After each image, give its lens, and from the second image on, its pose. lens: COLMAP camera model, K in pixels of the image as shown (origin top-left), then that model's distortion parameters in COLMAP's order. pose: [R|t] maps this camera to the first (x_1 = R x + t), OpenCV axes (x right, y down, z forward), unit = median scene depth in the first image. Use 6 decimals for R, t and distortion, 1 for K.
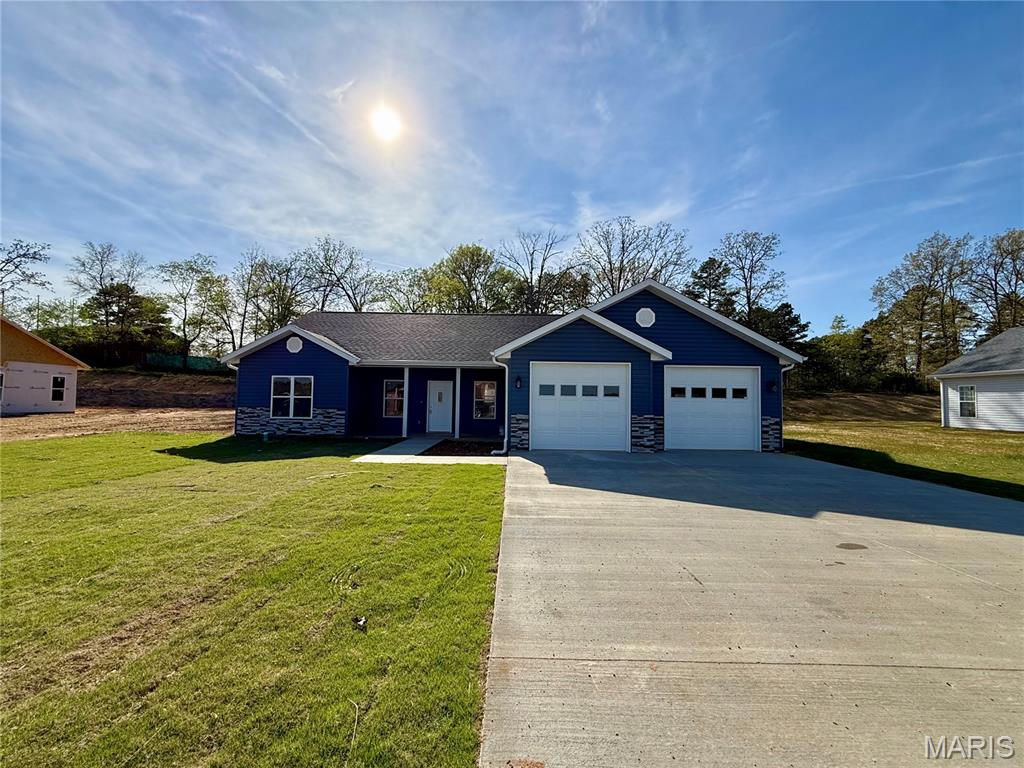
lens RADIAL K [[407.0, 0, 511.3], [0, 407.0, 382.7], [0, 0, 1]] dist [0.001171, -0.000101]
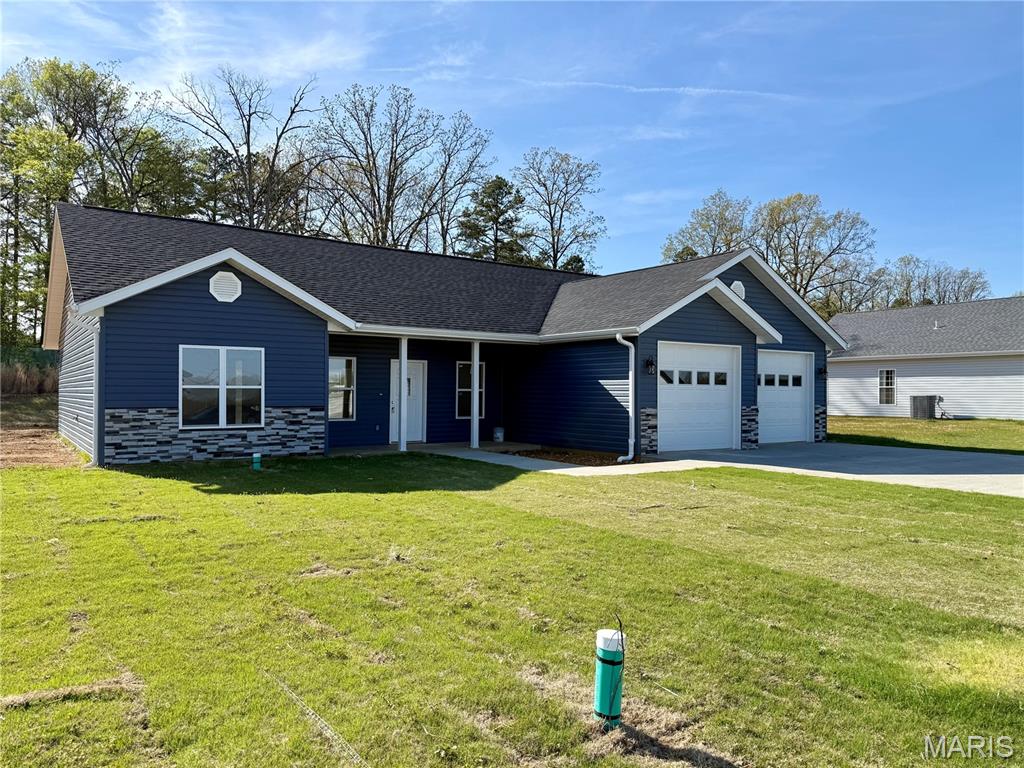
lens RADIAL K [[724.8, 0, 512.7], [0, 724.8, 388.4], [0, 0, 1]] dist [0.056337, -0.000975]
pose [[0.814596, -0.006816, 0.579989, -0.928993], [-0.019341, 0.999056, 0.038905, -0.008172], [-0.579707, -0.042910, 0.813695, 0.023055]]
